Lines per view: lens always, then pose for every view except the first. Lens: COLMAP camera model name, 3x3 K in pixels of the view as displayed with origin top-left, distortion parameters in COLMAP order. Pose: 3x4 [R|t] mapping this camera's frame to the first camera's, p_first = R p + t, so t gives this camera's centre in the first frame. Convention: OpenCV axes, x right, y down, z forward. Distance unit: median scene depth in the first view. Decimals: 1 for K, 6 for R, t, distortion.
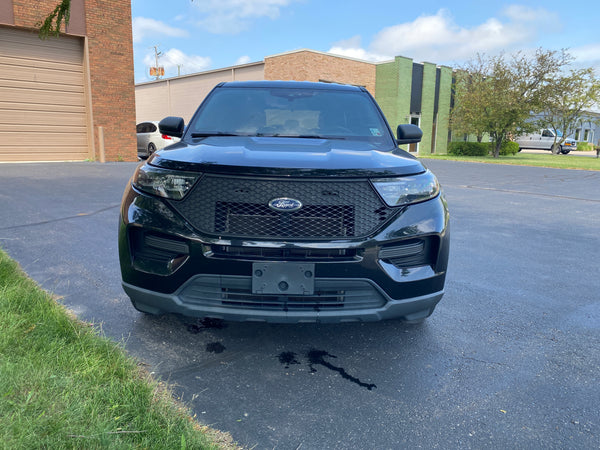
lens RADIAL K [[475.7, 0, 297.9], [0, 475.7, 222.8], [0, 0, 1]] dist [0.003005, -0.006007]
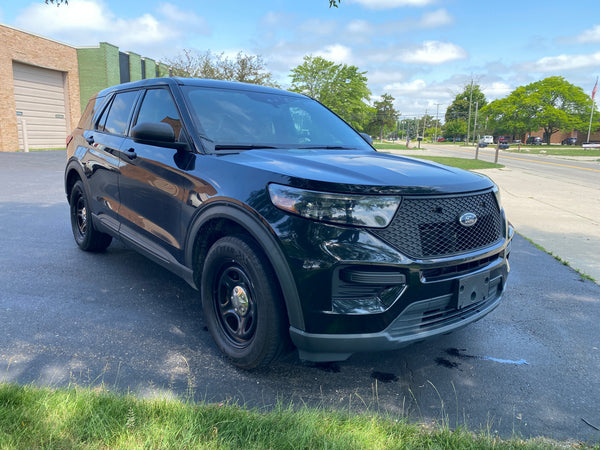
lens RADIAL K [[457.5, 0, 297.5], [0, 457.5, 227.4], [0, 0, 1]] dist [0.003491, -0.009579]
pose [[0.784236, -0.114177, 0.609867, -0.894506], [0.090785, 0.993460, 0.069250, -0.118599], [-0.613785, 0.001058, 0.789473, 0.418975]]
